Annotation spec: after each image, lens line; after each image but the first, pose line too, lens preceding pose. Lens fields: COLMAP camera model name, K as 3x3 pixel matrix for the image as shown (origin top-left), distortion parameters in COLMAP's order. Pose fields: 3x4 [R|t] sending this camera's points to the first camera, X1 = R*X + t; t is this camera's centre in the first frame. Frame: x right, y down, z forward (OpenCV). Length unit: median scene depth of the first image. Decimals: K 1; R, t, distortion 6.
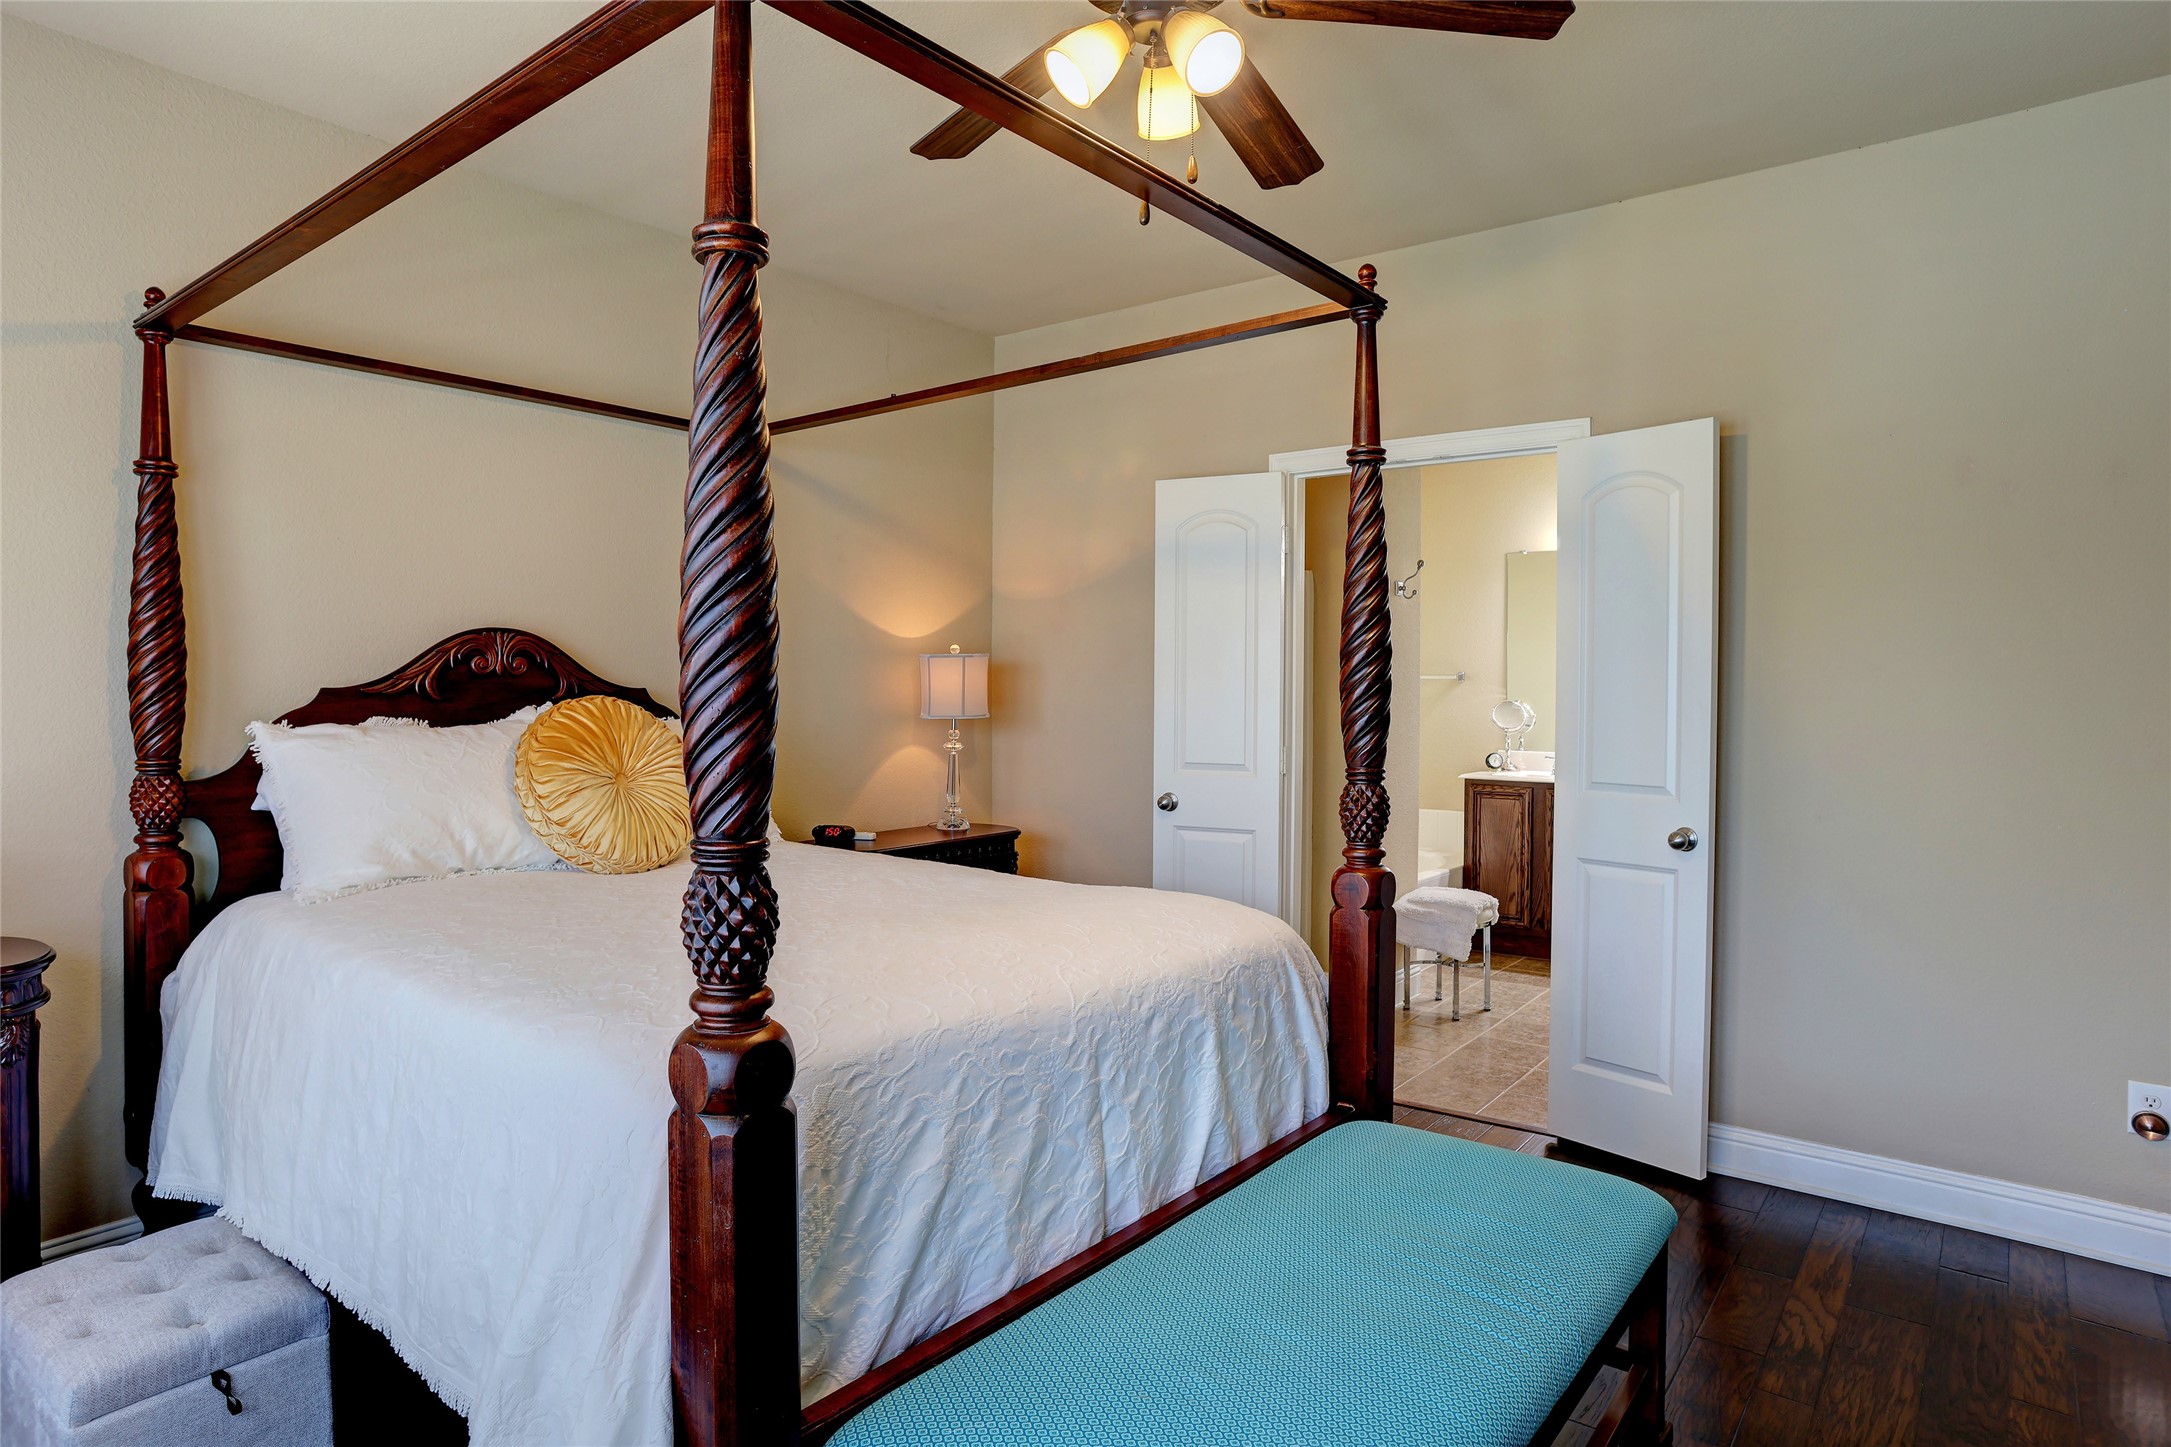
lens RADIAL K [[1238.8, 0, 1079.7], [0, 1238.8, 709.5], [0, 0, 1]] dist [-0.072684, 0.052711]
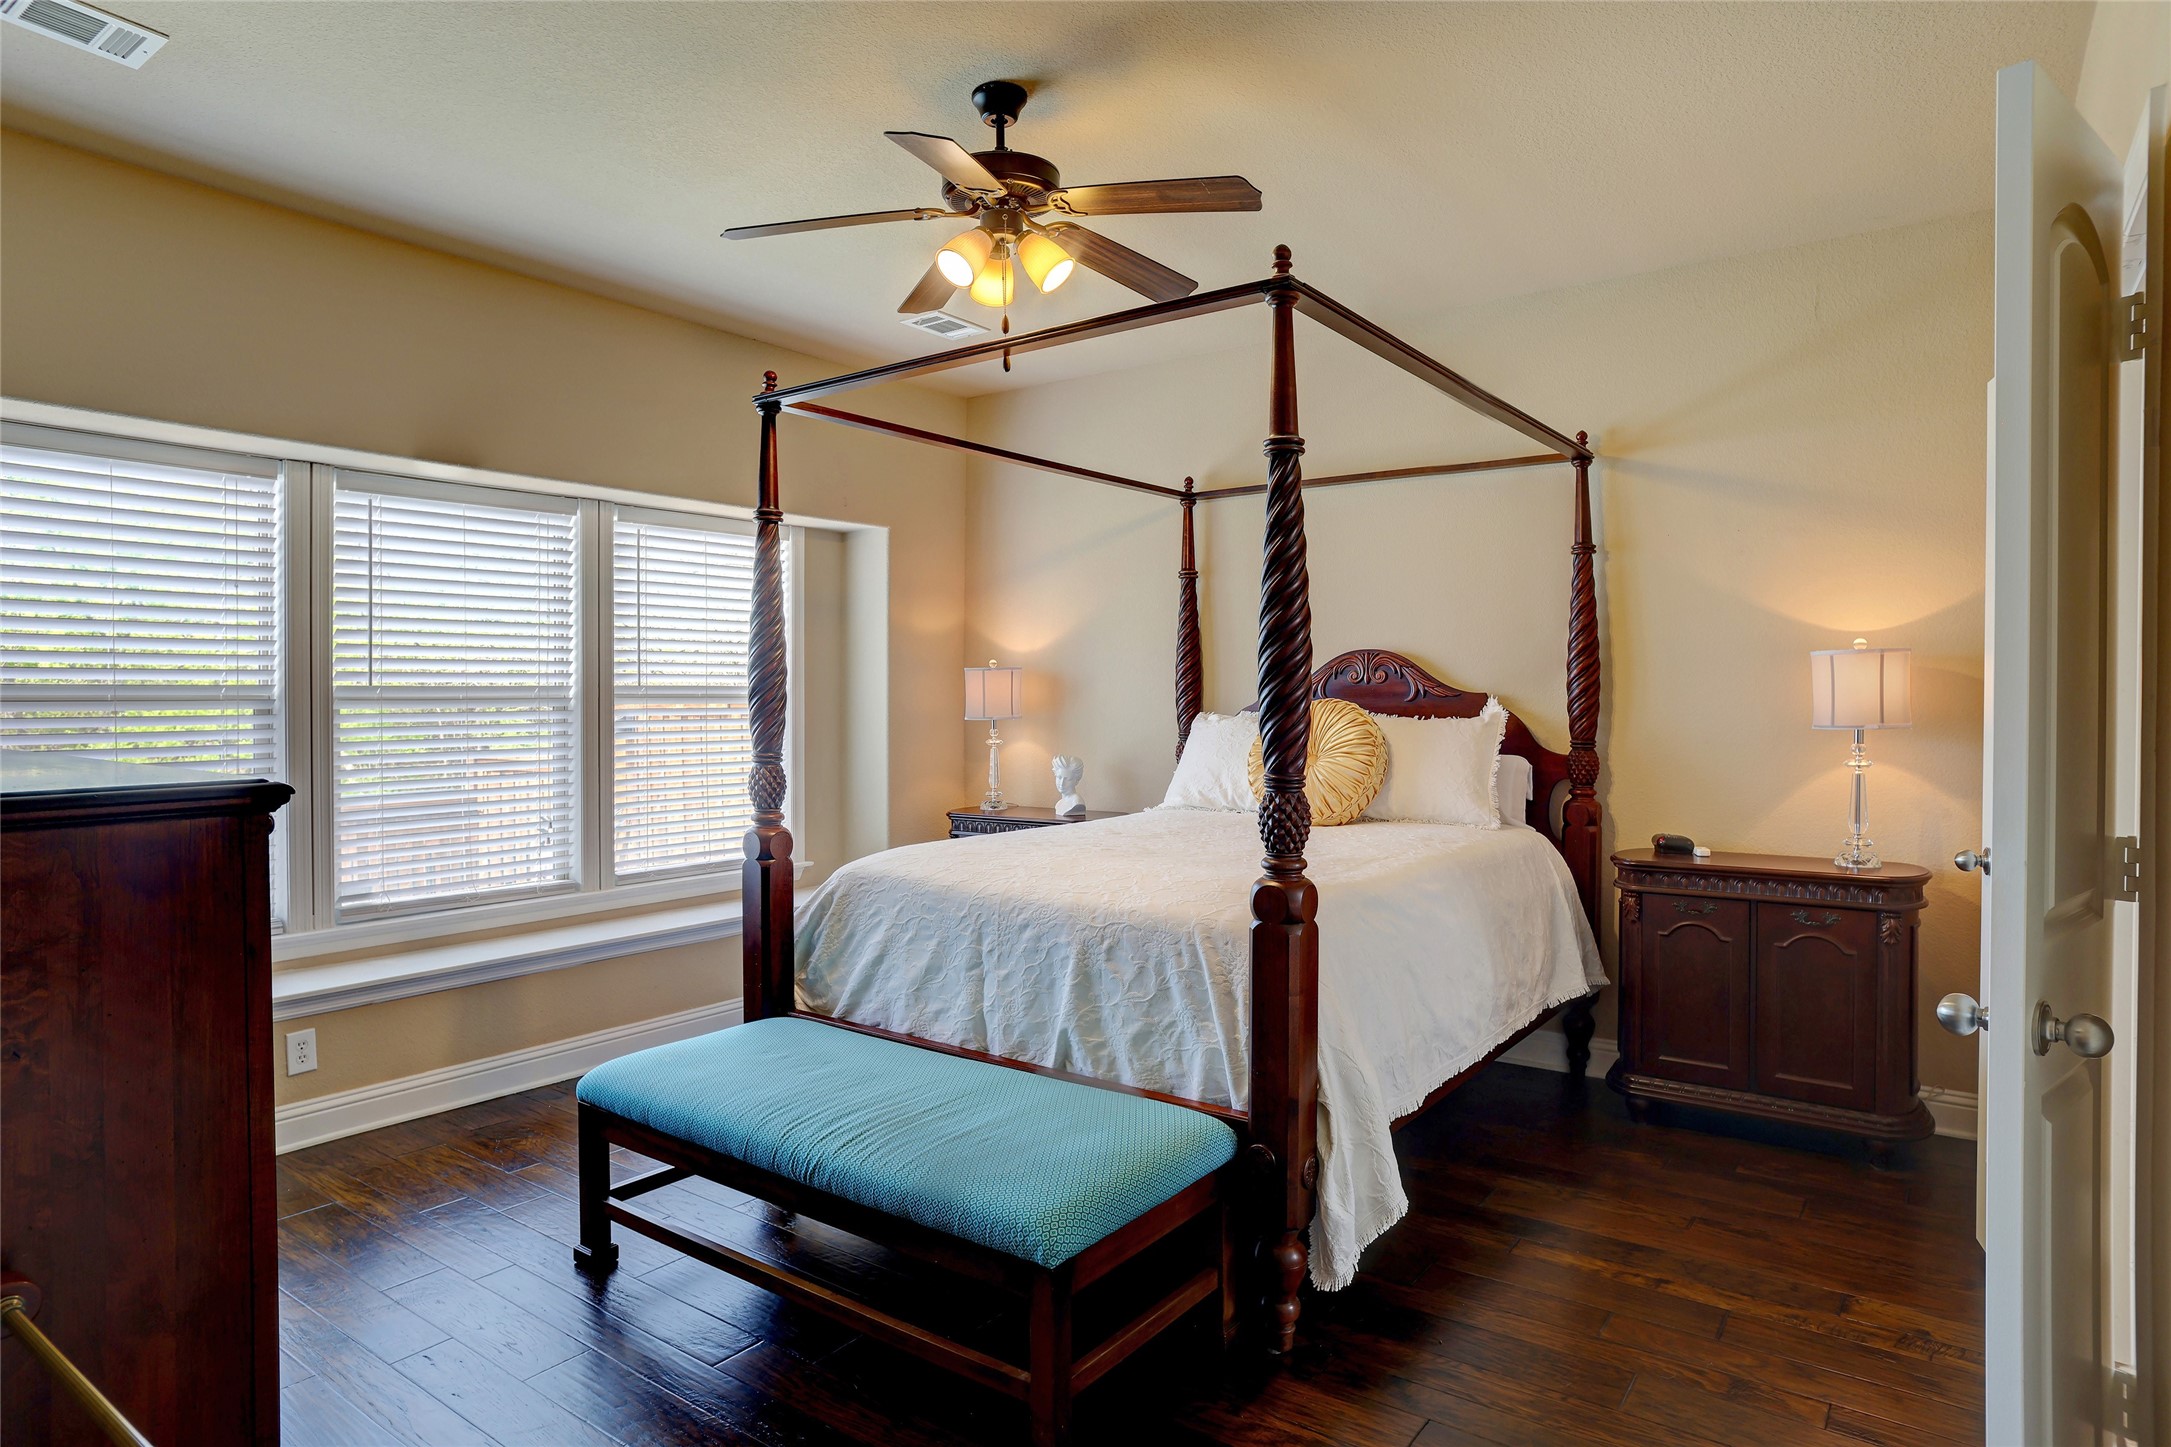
lens RADIAL K [[1238.8, 0, 1079.7], [0, 1238.8, 709.5], [0, 0, 1]] dist [-0.072684, 0.052711]
pose [[0.040101, 0.013810, -0.999100, 1.412837], [-0.016413, 0.999779, 0.013160, -0.016088], [0.999061, 0.015871, 0.040319, 0.964623]]
